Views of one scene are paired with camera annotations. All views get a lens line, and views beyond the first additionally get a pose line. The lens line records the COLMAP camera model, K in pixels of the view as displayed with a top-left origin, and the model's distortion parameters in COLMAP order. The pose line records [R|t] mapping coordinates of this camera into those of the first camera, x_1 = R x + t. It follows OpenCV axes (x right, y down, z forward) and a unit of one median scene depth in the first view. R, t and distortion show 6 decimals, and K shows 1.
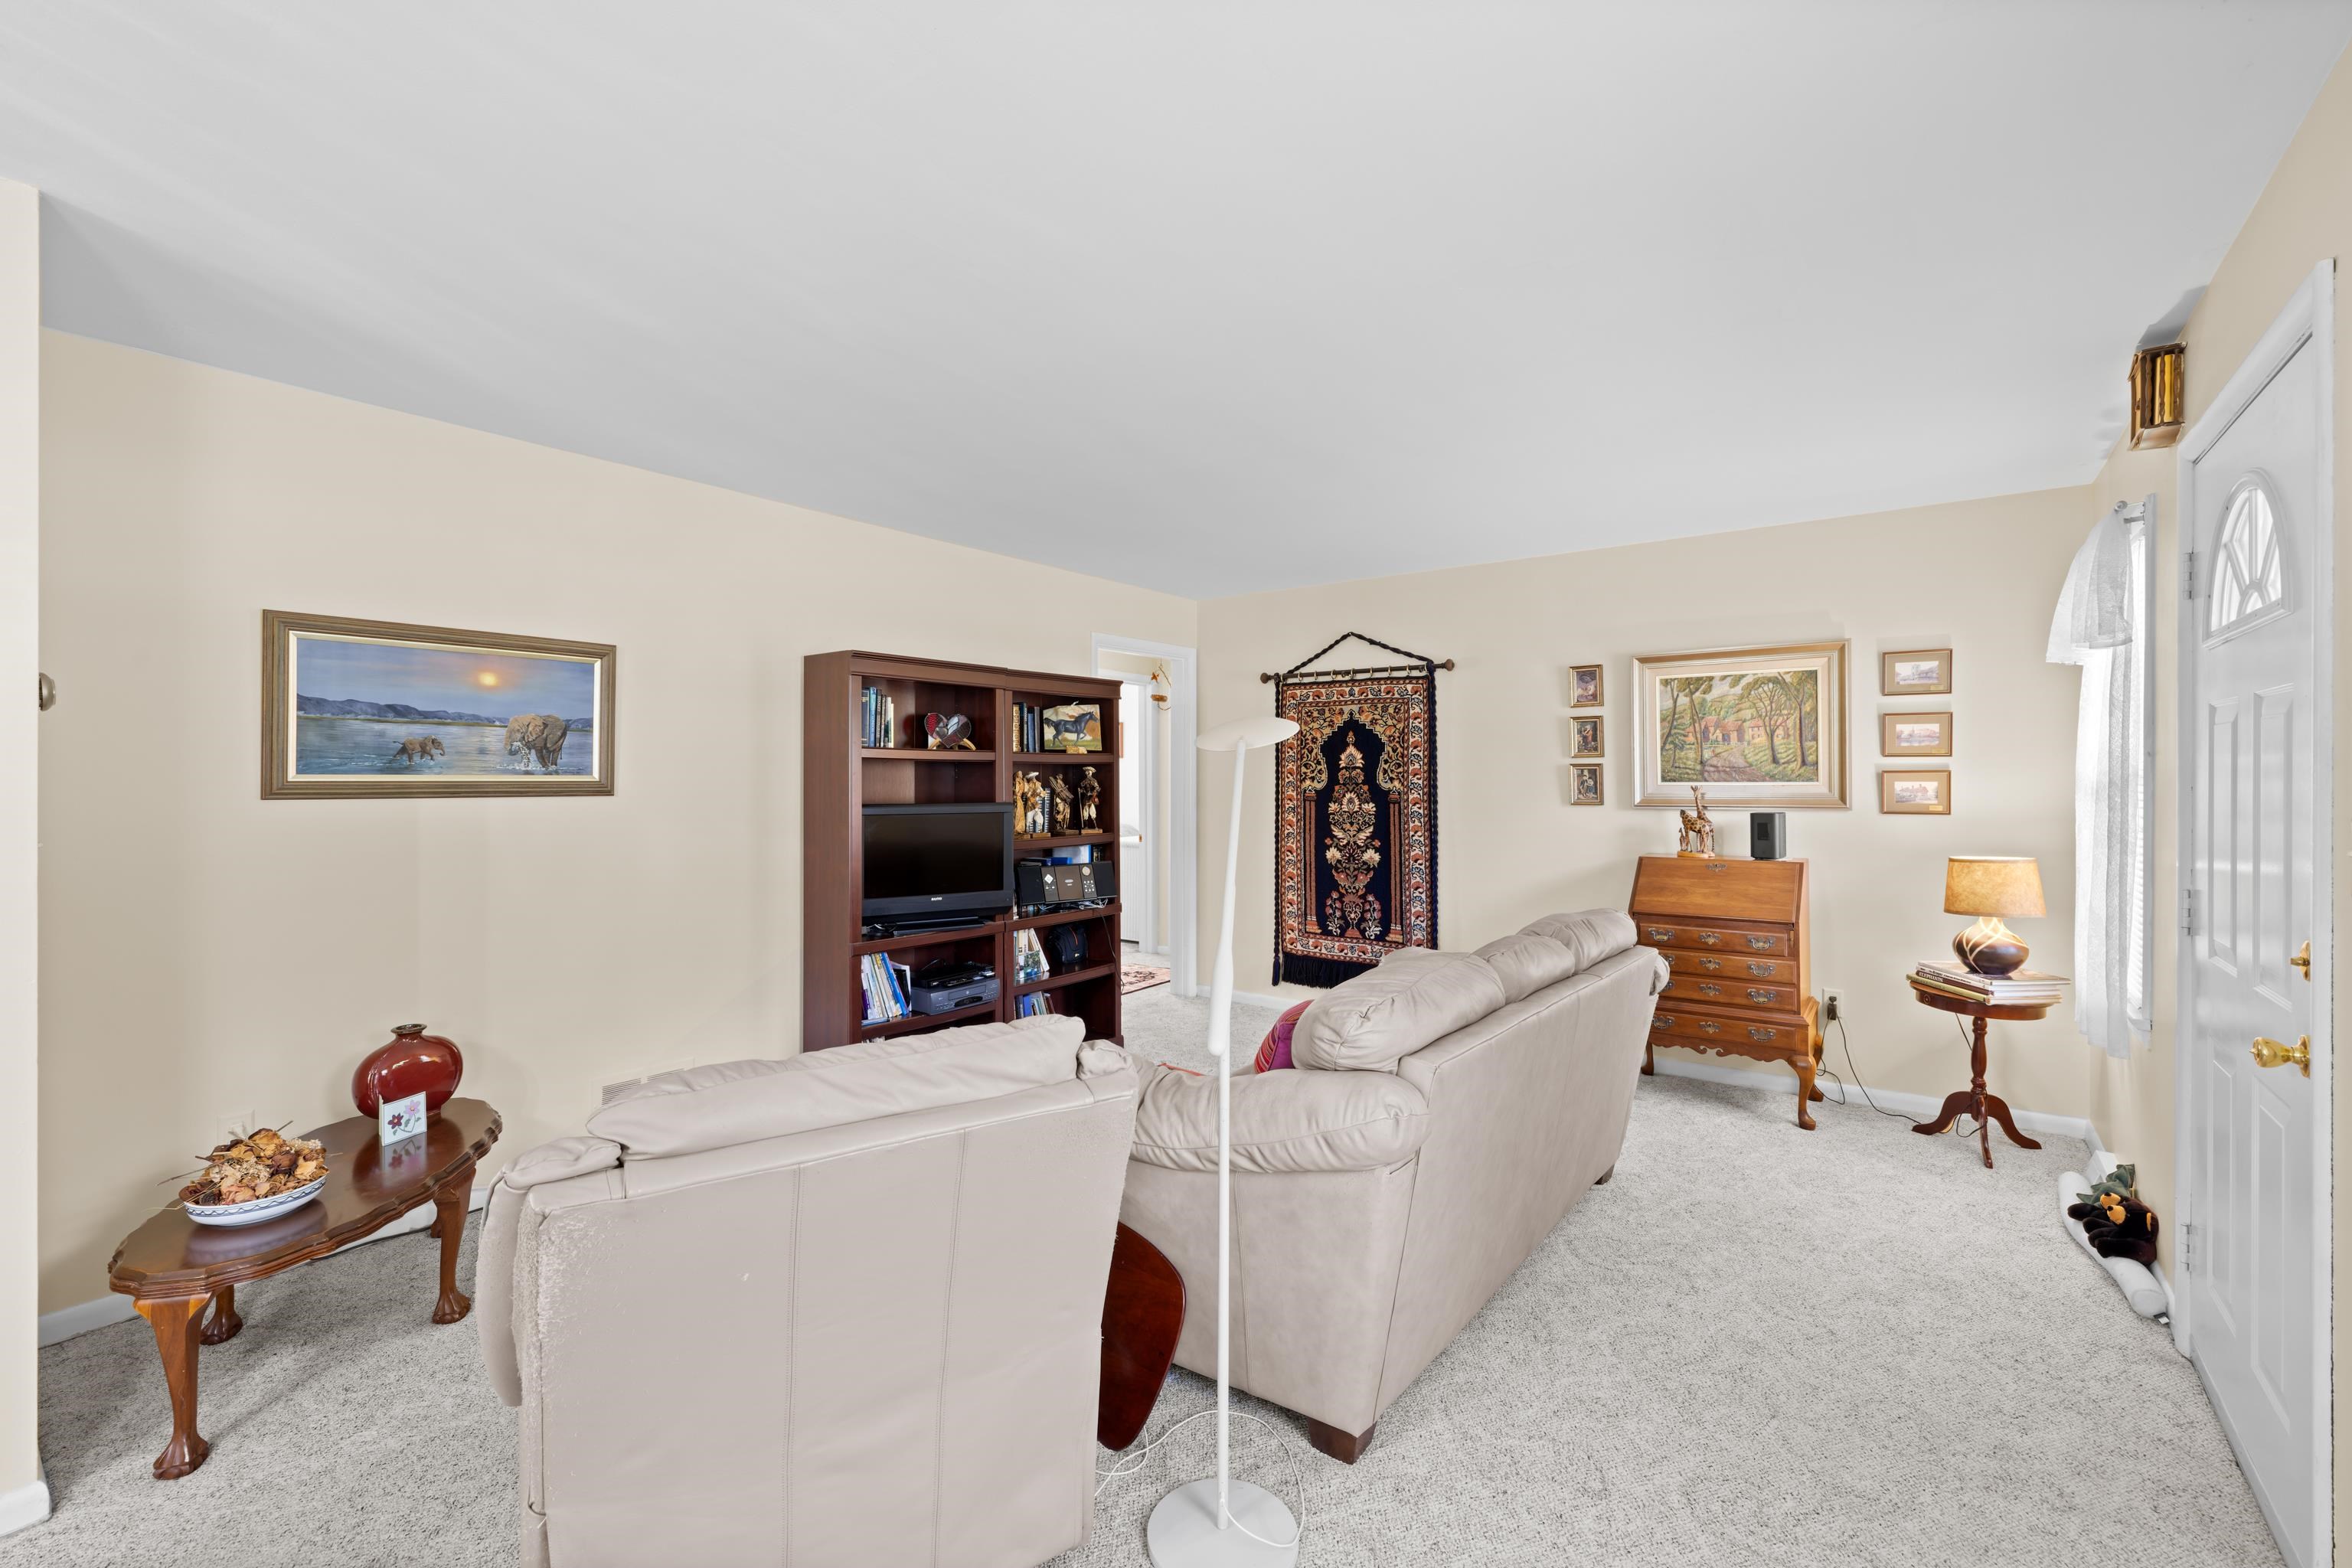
lens RADIAL K [[996.7, 0, 1176.5], [0, 996.7, 767.6], [0, 0, 1]] dist [0.000839, 0.000160]
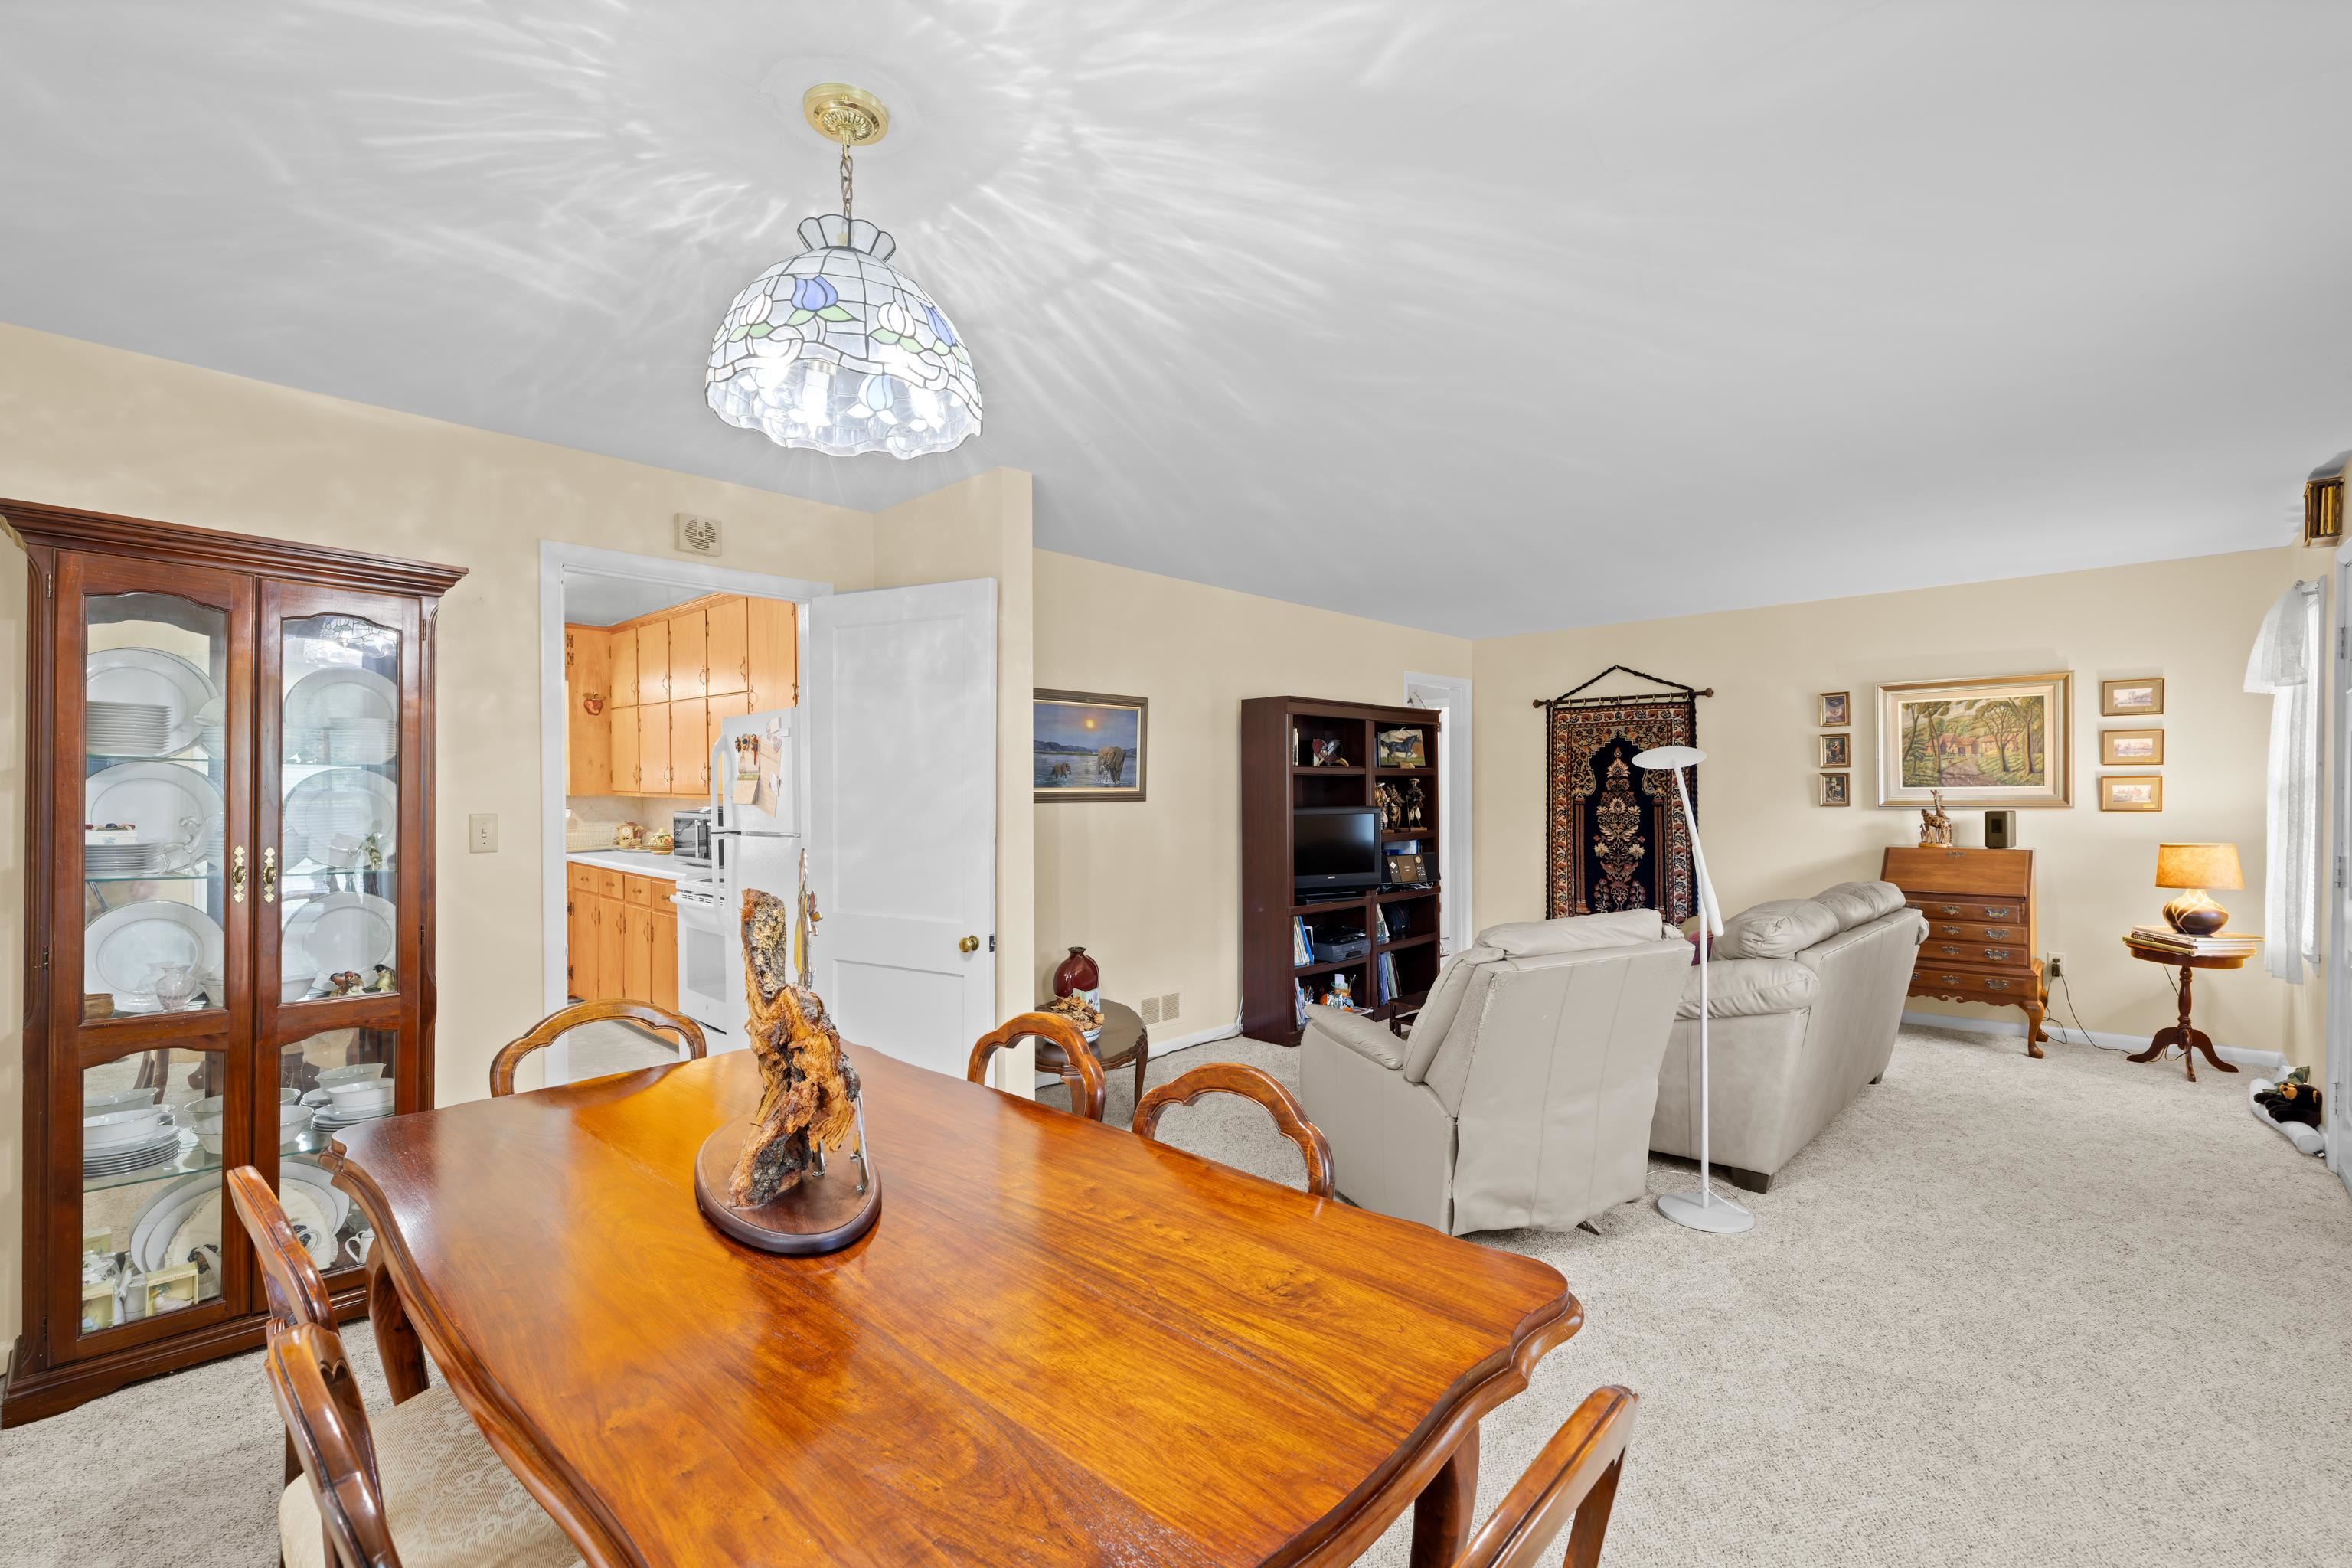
lens RADIAL K [[1008.1, 0, 1176.7], [0, 1008.1, 794.6], [0, 0, 1]] dist [0.000642, -0.000142]
pose [[0.993465, -0.006307, -0.113964, -0.299902], [0.008166, 0.999841, 0.015849, -0.003922], [0.113846, -0.016676, 0.993358, -0.387605]]
